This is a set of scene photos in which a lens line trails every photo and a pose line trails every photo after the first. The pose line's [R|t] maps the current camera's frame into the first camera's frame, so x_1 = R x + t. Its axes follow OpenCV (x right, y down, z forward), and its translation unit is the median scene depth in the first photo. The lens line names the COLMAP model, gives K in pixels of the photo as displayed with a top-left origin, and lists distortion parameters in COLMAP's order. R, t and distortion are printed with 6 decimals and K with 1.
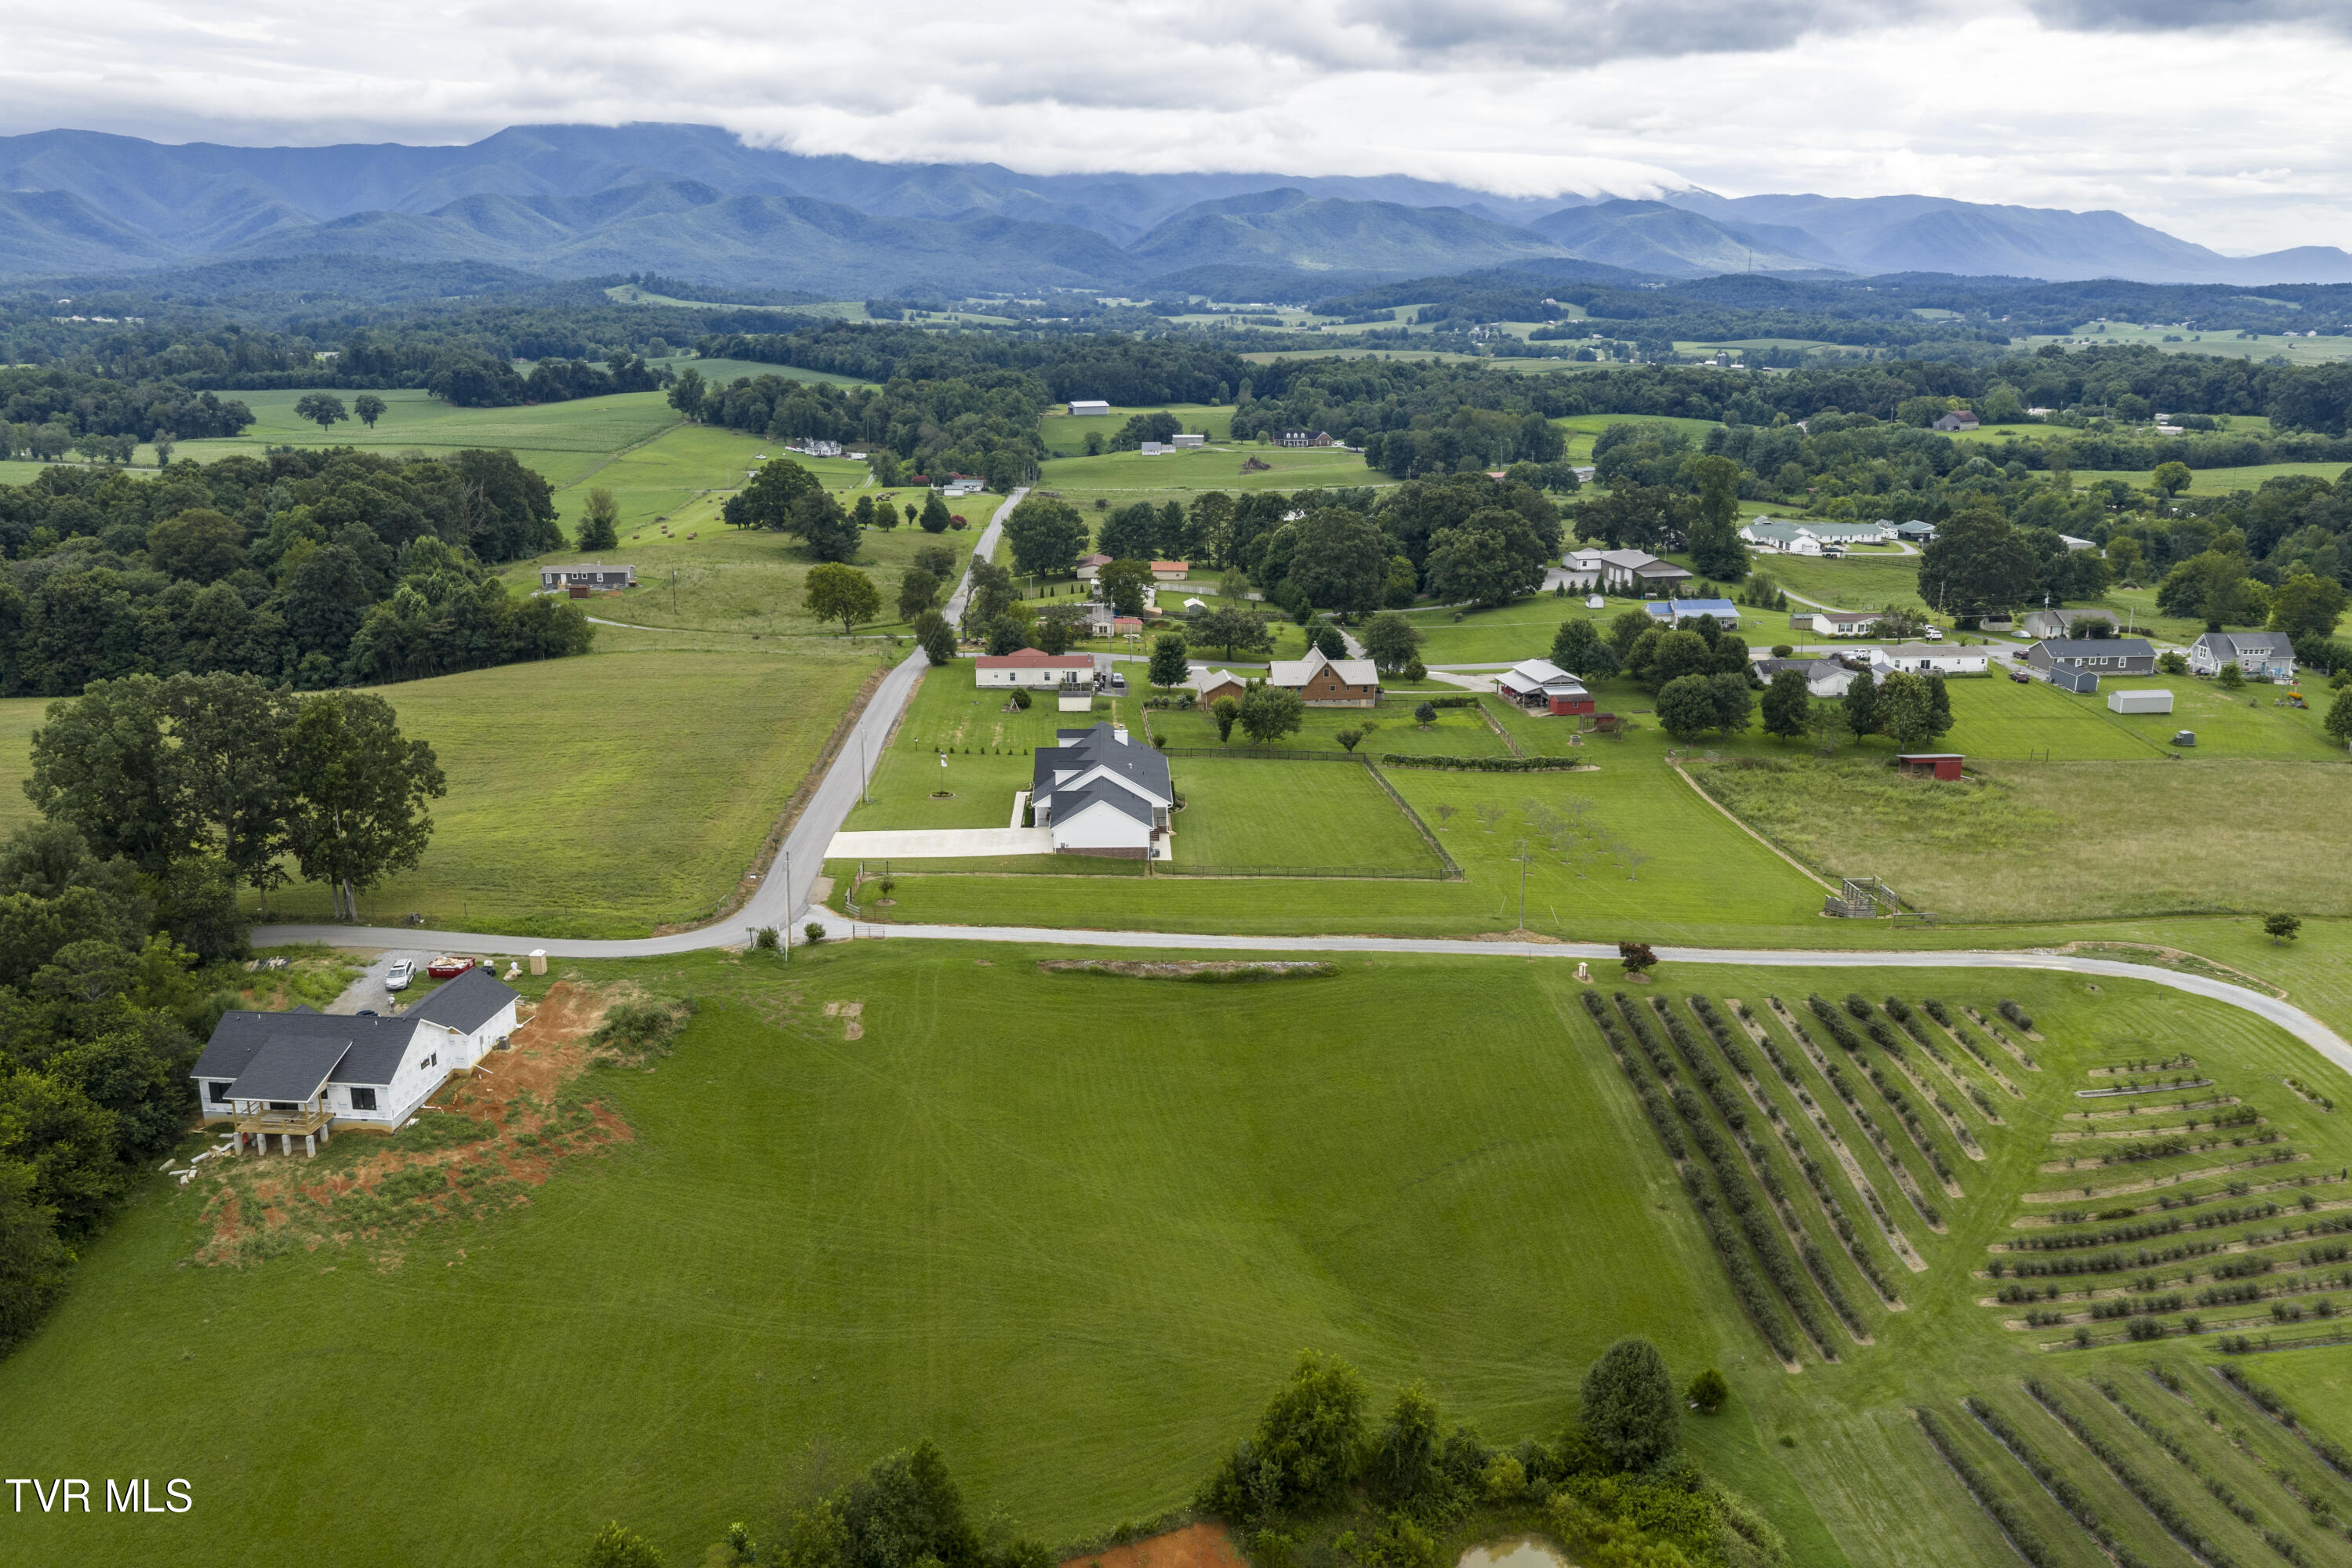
lens RADIAL K [[1938.5, 0, 1180.2], [0, 1938.5, 790.8], [0, 0, 1]] dist [0.021005, -0.029490]
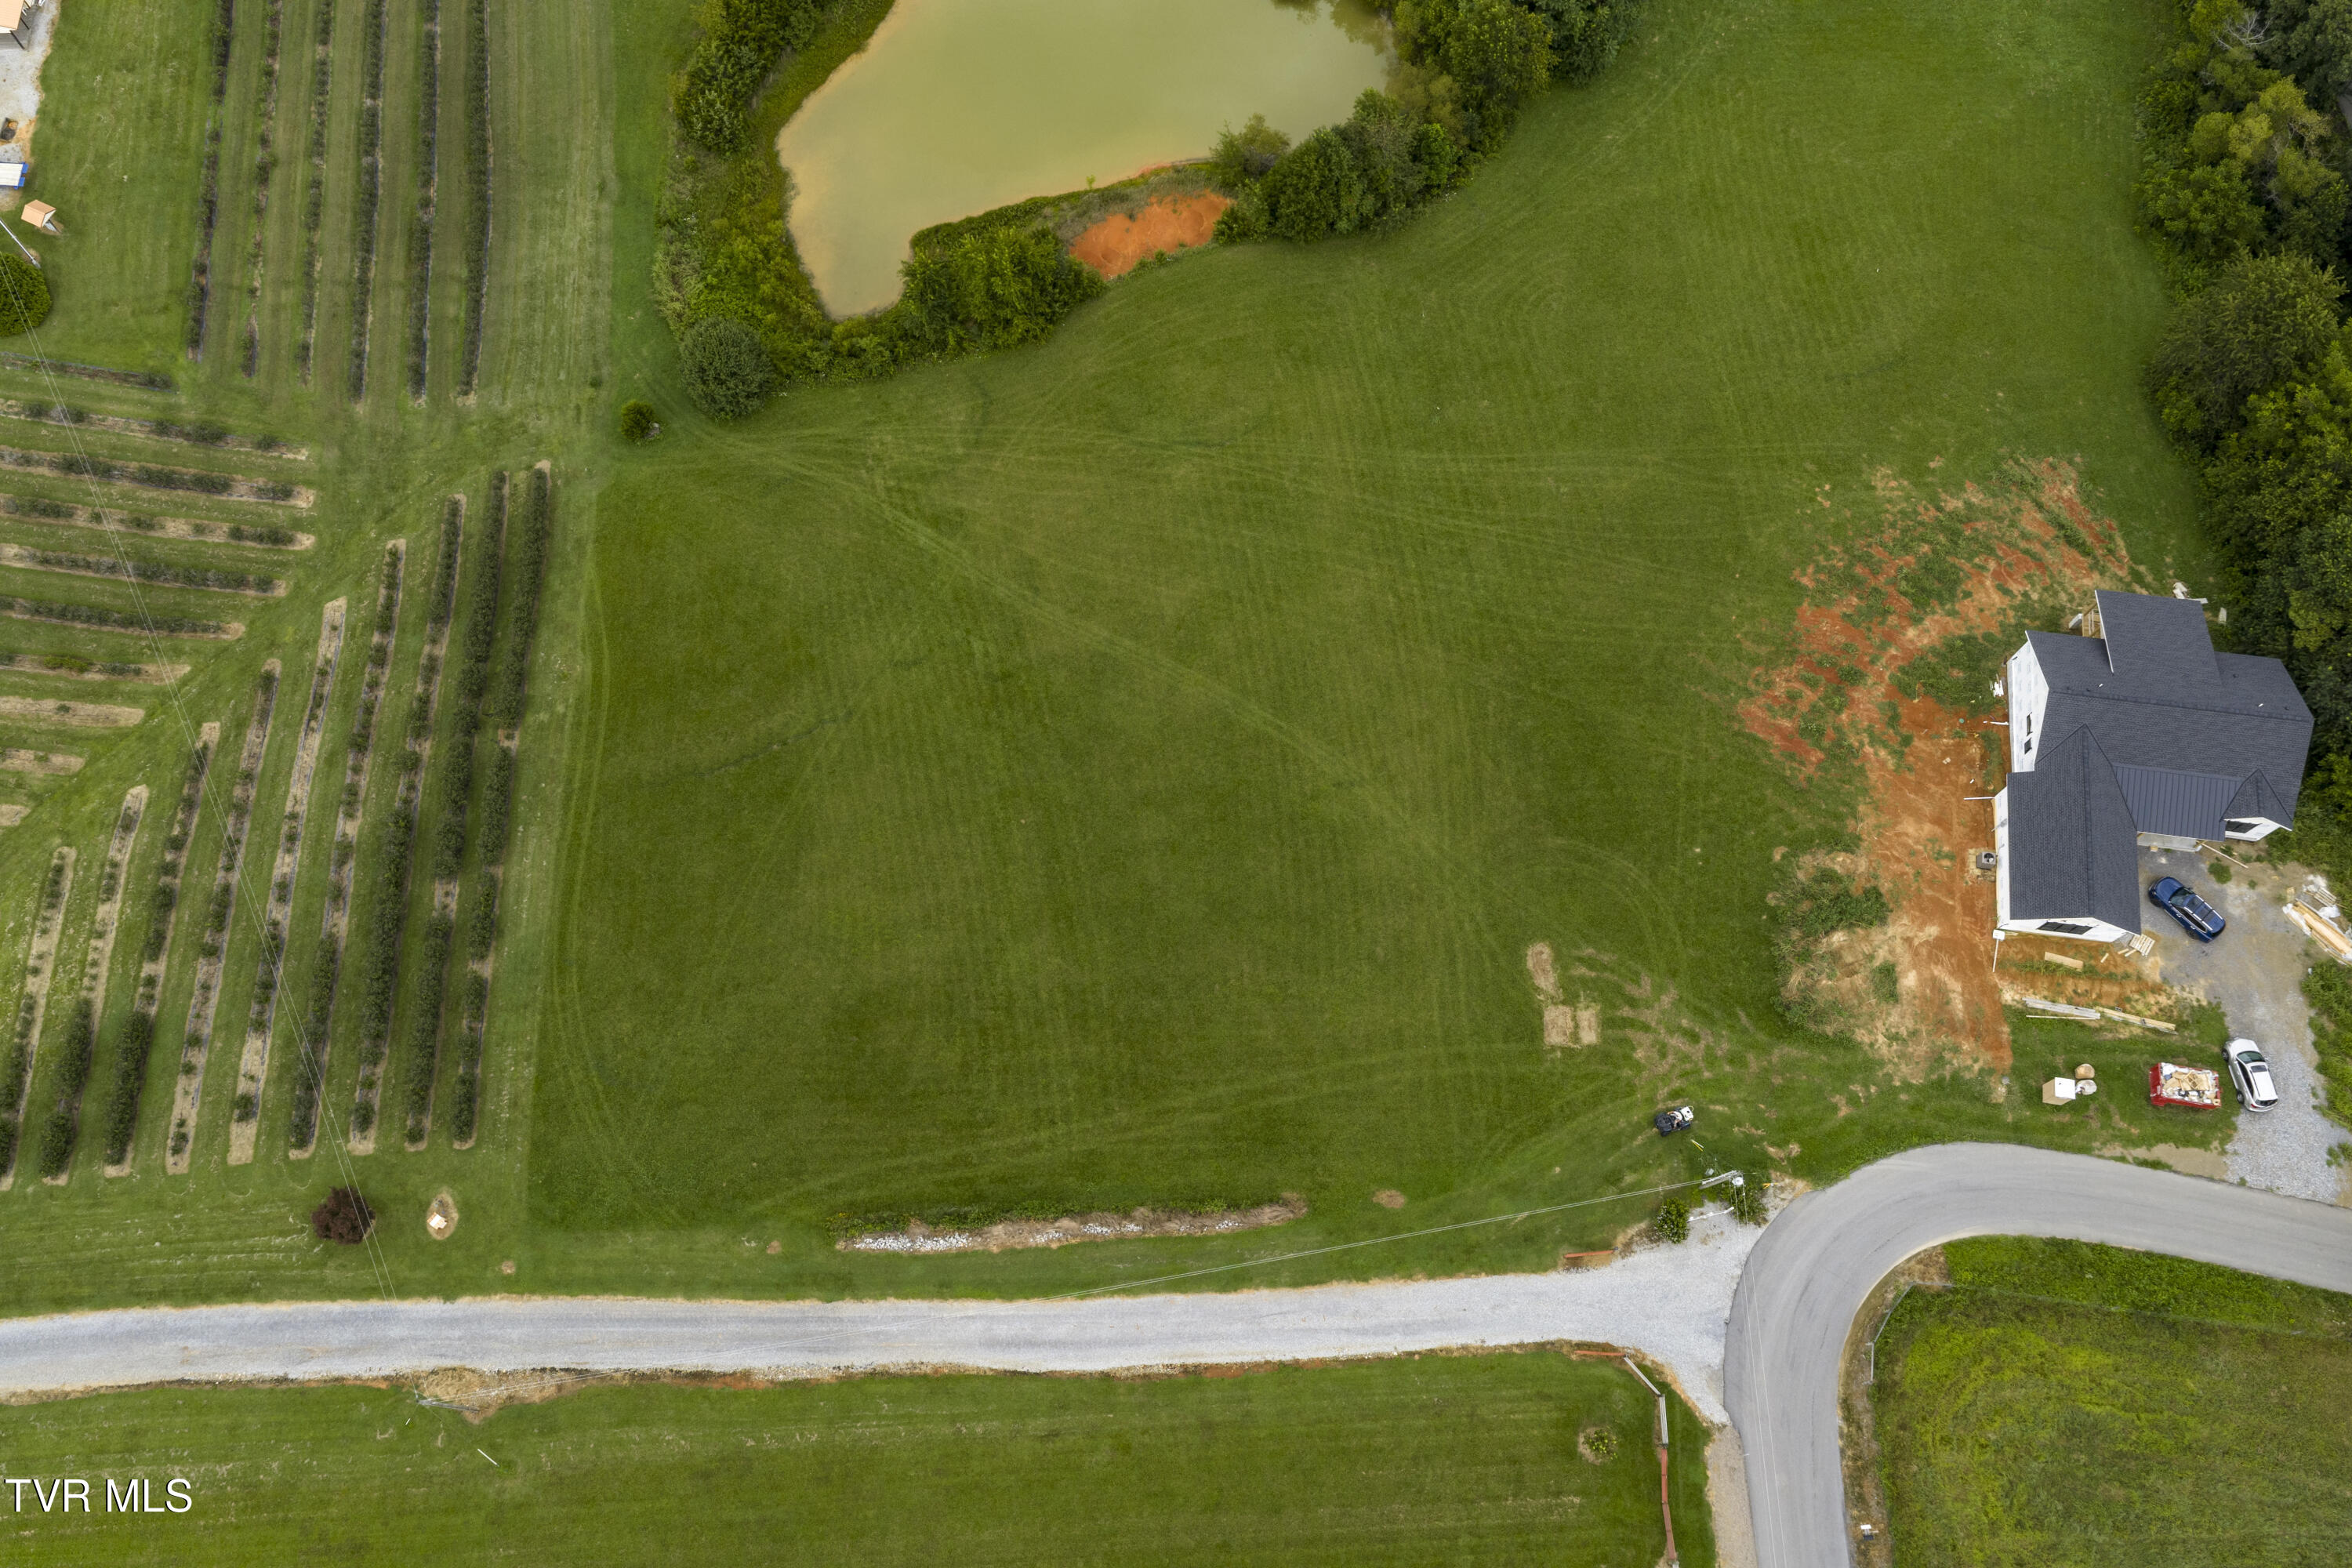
lens RADIAL K [[1938.5, 0, 1180.2], [0, 1938.5, 790.8], [0, 0, 1]] dist [0.021005, -0.029490]
pose [[-0.999870, -0.015817, 0.002992, -0.018026], [0.001506, 0.093163, 0.995650, -0.305906], [-0.016027, 0.995525, -0.093127, 0.512696]]
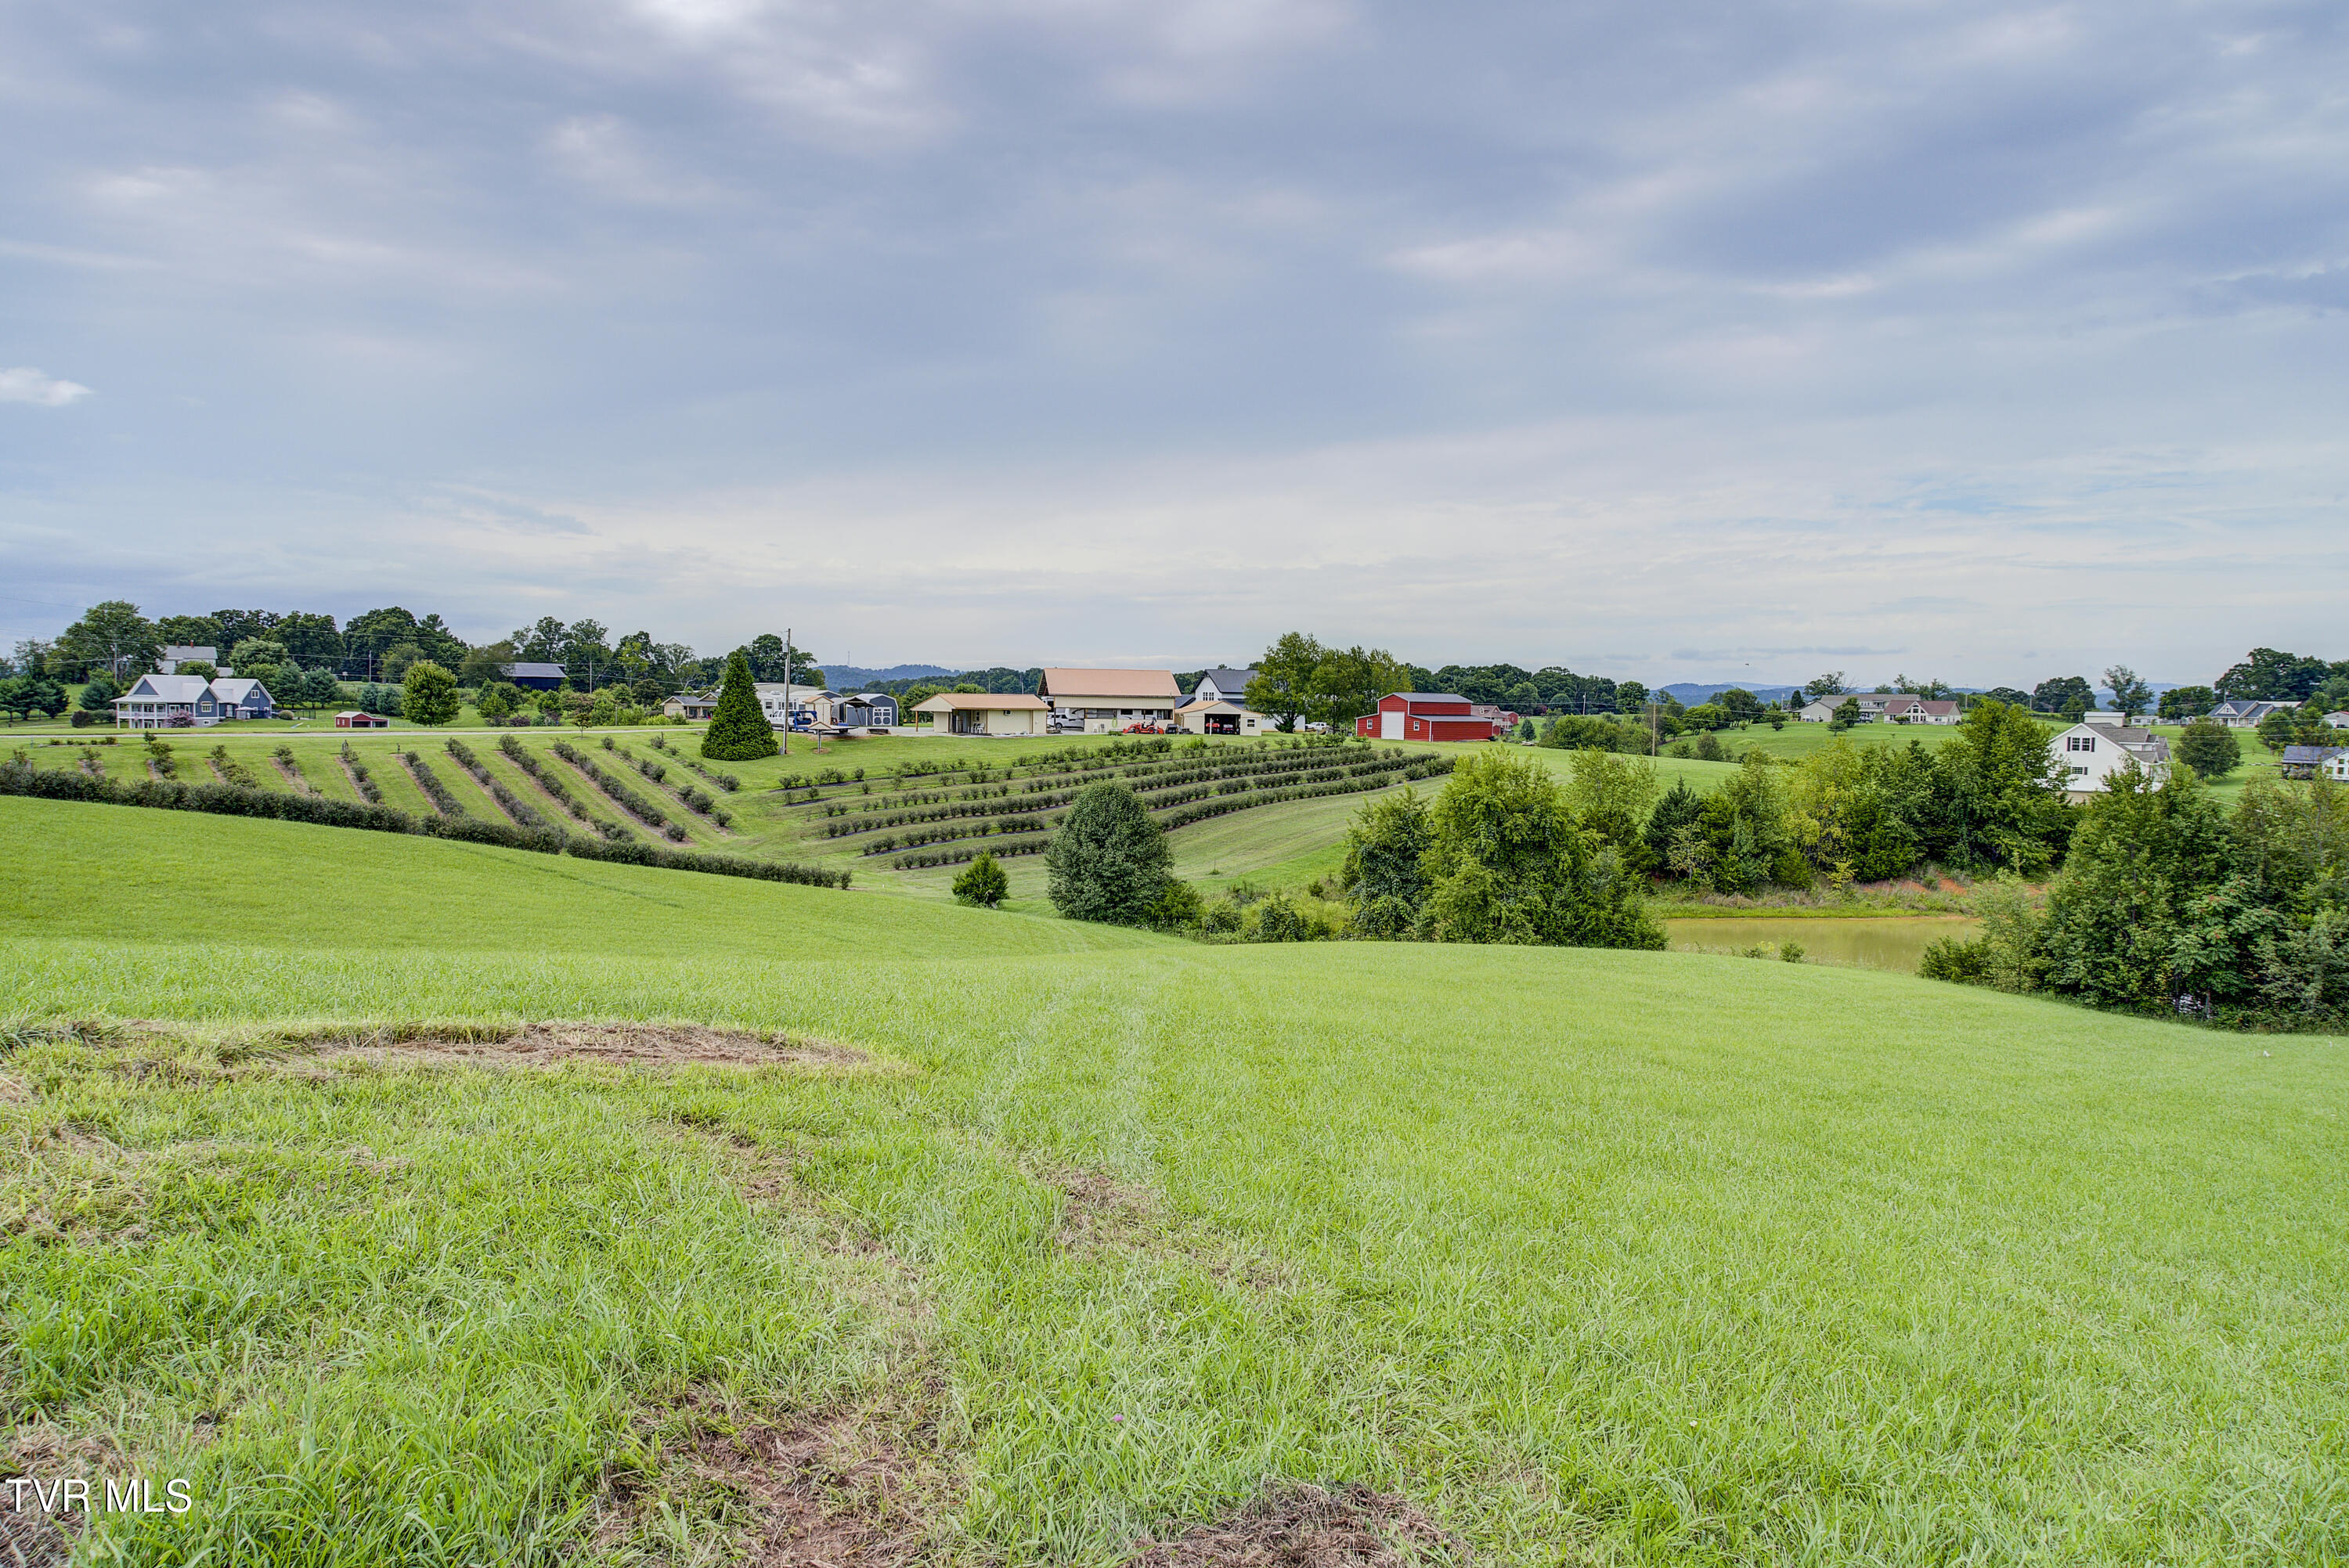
lens RADIAL K [[1574.3, 0, 1170.6], [0, 1574.3, 779.1], [0, 0, 1]] dist [-0.027836, 0.024219]
pose [[-0.633101, -0.050771, 0.772402, -0.111783], [0.180992, 0.960477, 0.211484, 0.054902], [-0.752612, 0.273689, -0.598890, 0.517828]]
